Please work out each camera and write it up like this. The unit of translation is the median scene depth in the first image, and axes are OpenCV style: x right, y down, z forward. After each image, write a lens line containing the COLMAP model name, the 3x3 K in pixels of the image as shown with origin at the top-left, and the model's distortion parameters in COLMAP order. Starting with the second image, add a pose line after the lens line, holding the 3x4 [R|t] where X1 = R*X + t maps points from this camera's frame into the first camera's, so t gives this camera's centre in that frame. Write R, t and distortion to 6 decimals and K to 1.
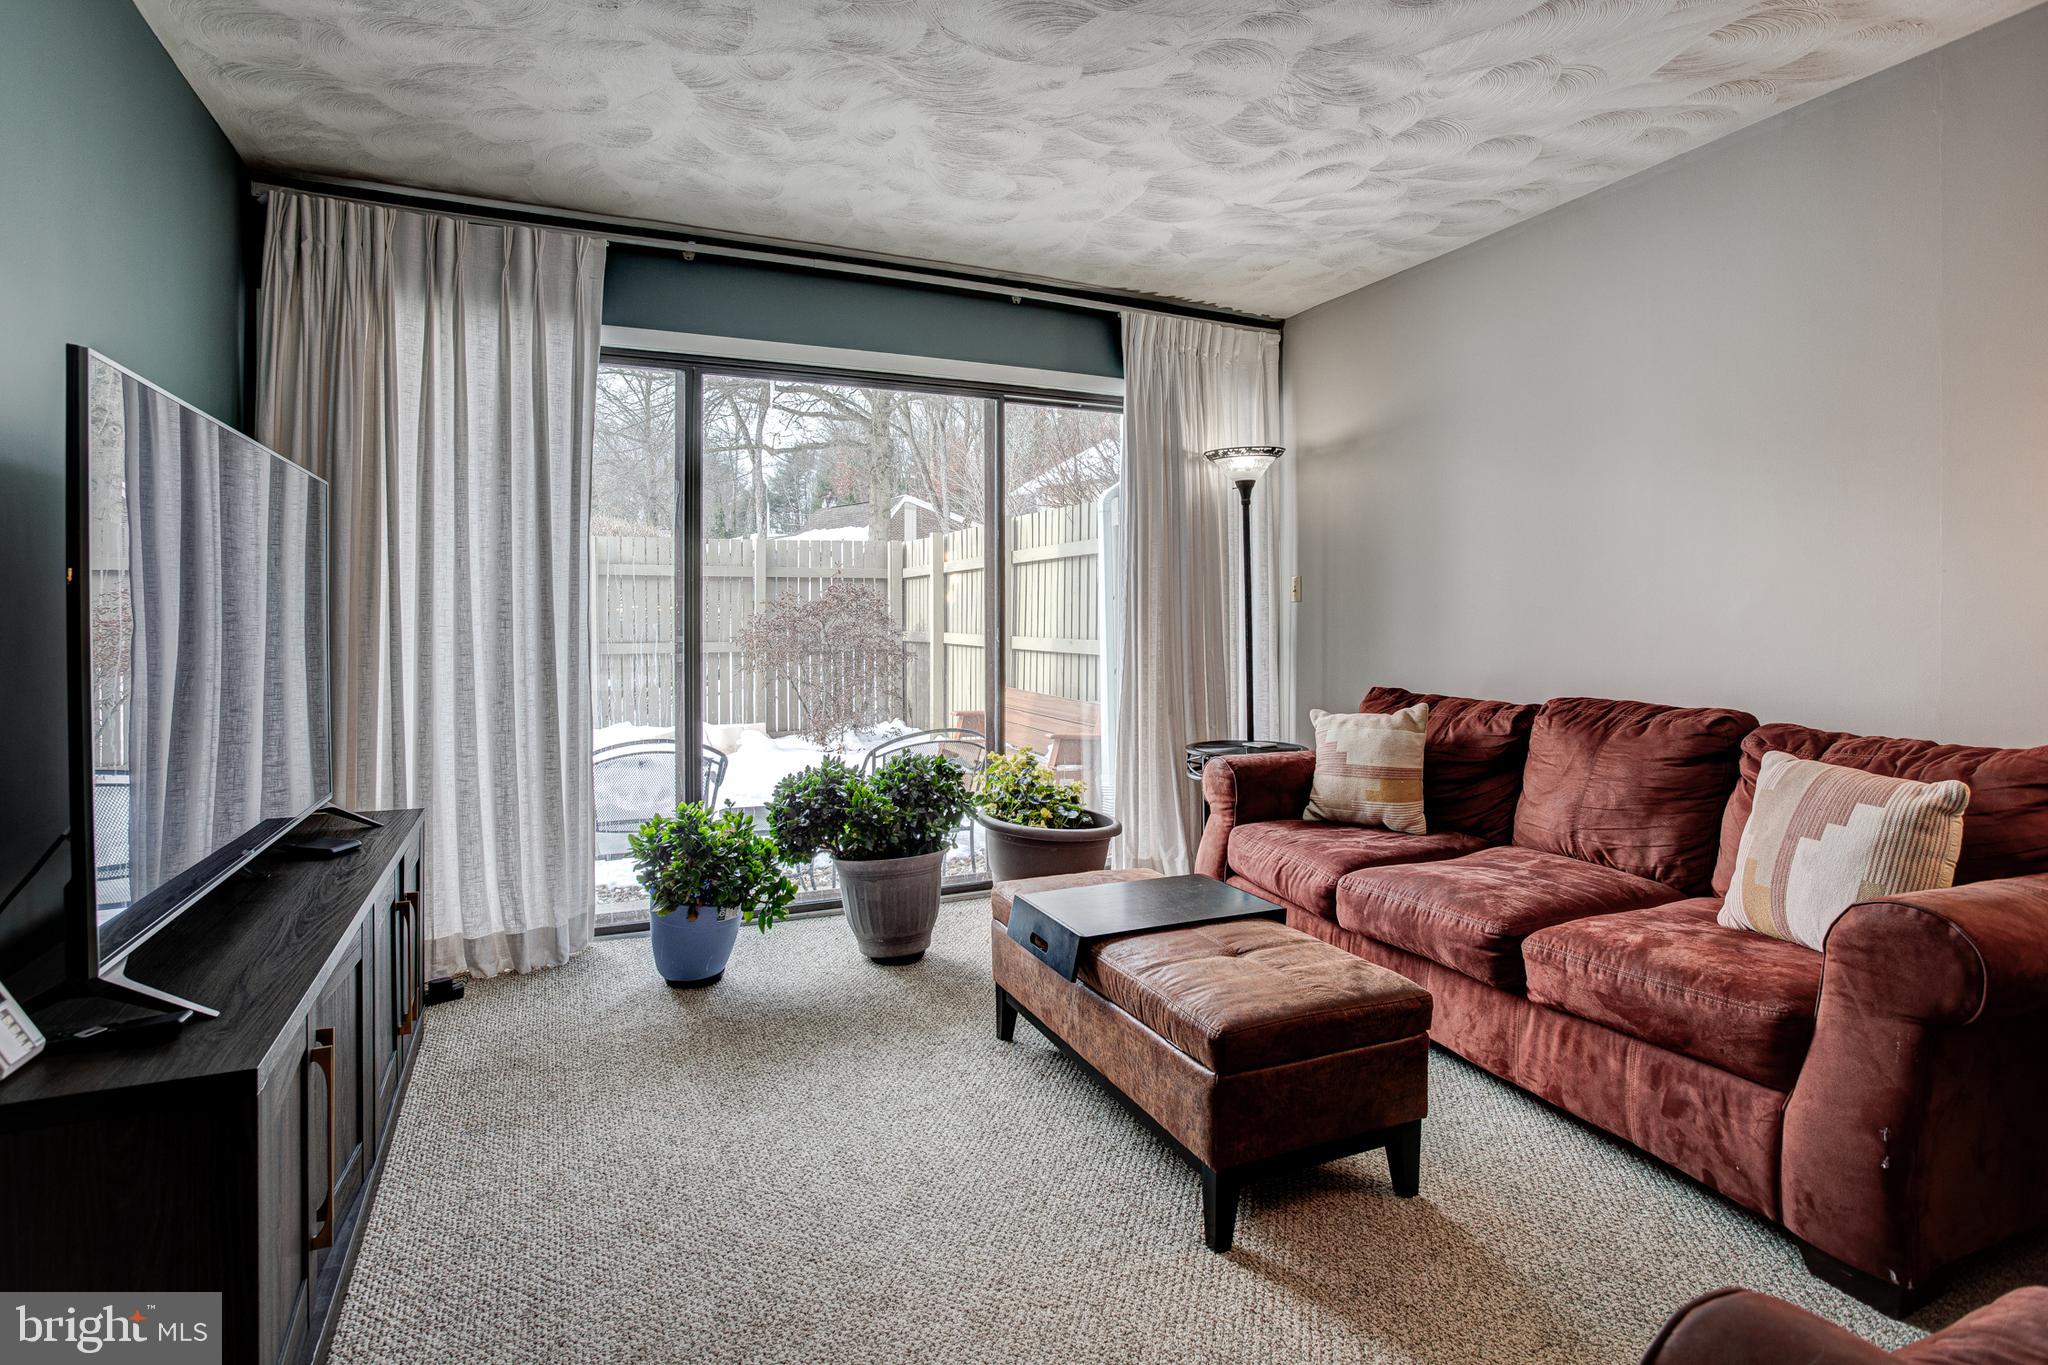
lens RADIAL K [[1027.8, 0, 996.1], [0, 1027.8, 615.7], [0, 0, 1]] dist [-0.052092, 0.027613]
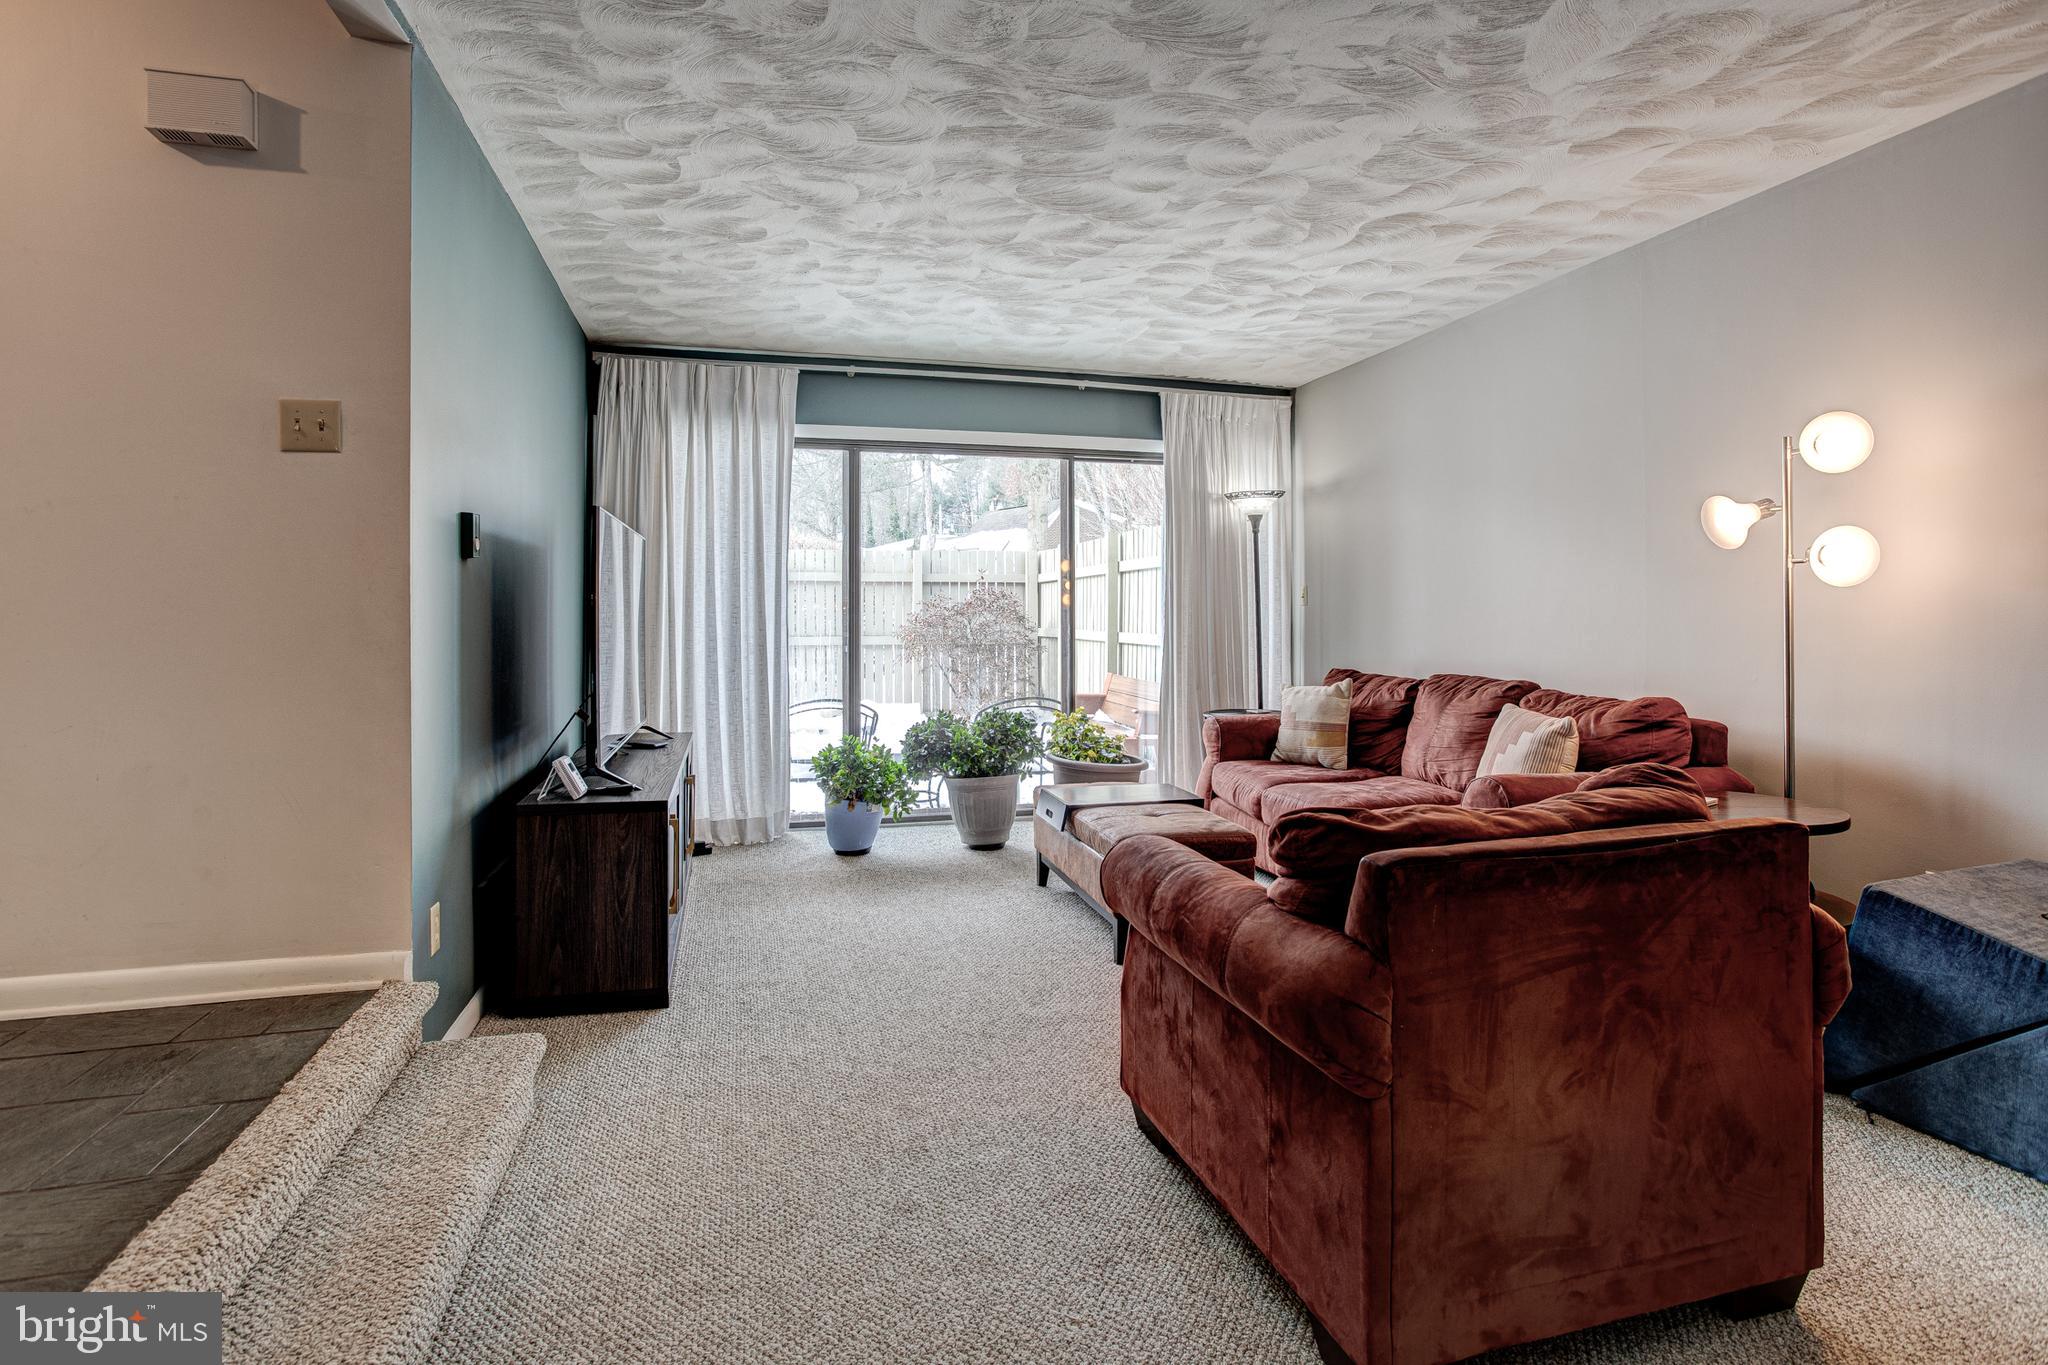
lens RADIAL K [[1027.8, 0, 996.1], [0, 1027.8, 615.7], [0, 0, 1]] dist [-0.052092, 0.027613]
pose [[0.986186, 0.002314, -0.165625, 0.167476], [-0.001986, 0.999996, 0.002147, -0.003216], [0.165629, -0.001789, 0.986187, -0.474607]]
